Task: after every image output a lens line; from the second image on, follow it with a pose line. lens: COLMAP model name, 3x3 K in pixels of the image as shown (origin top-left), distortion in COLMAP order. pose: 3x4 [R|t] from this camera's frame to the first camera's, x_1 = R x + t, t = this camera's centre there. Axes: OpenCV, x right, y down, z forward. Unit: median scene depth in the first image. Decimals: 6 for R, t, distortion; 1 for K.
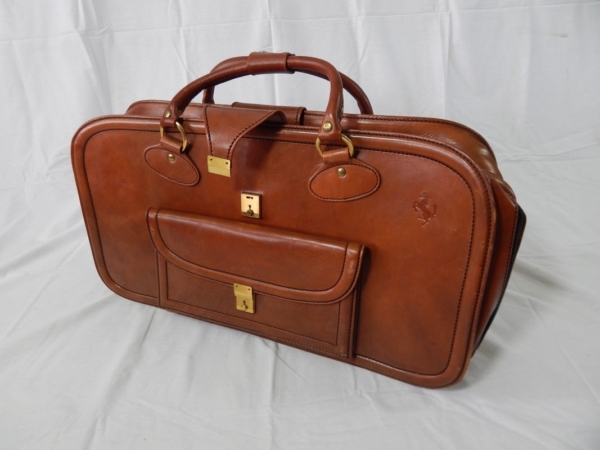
lens RADIAL K [[393.1, 0, 296.6], [0, 393.1, 221.0], [0, 0, 1]] dist [0.001563, -0.004937]
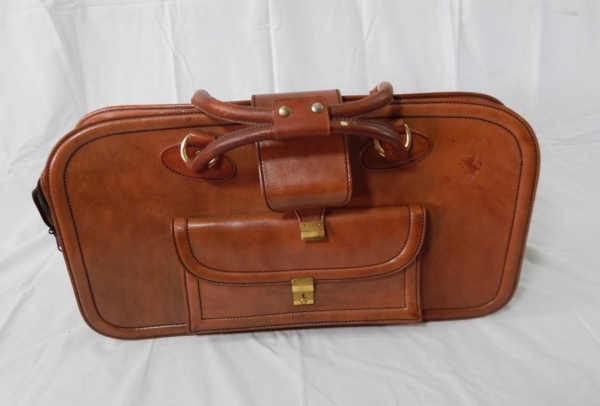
lens RADIAL K [[418.2, 0, 303.8], [0, 418.2, 202.1], [0, 0, 1]] dist [-0.001155, 0.000102]
pose [[0.996442, -0.028224, 0.079410, -0.070919], [0.028059, 0.999601, 0.003196, -0.036451], [-0.079469, -0.000957, 0.996837, 0.037765]]
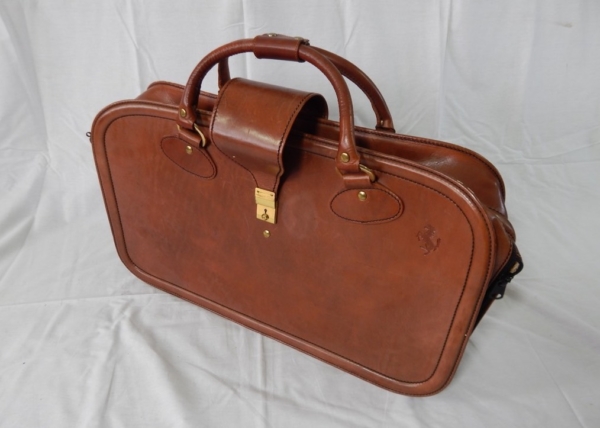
lens RADIAL K [[413.8, 0, 299.8], [0, 413.8, 225.6], [0, 0, 1]] dist [-0.006202, -0.000124]
pose [[0.992599, -0.006667, 0.121258, -0.052531], [-0.008124, 0.992610, 0.121076, -0.125862], [-0.121169, -0.121165, 0.985209, 0.083984]]
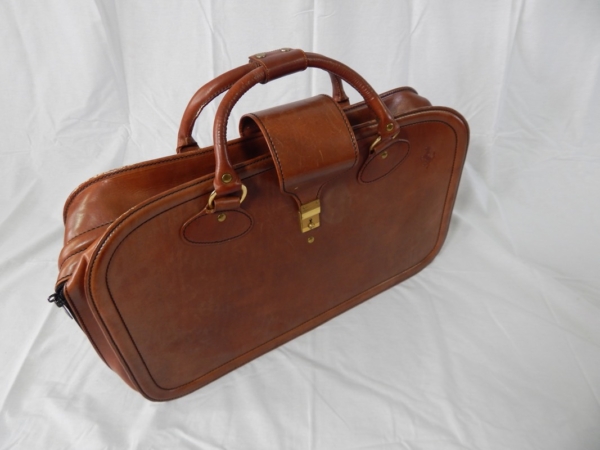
lens RADIAL K [[393.1, 0, 297.6], [0, 393.1, 222.0], [0, 0, 1]] dist [0.001563, -0.004937]
pose [[0.997936, 0.060895, 0.020376, -0.085020], [-0.063849, 0.974741, 0.214017, -0.172851], [-0.006829, -0.214876, 0.976617, 0.069596]]
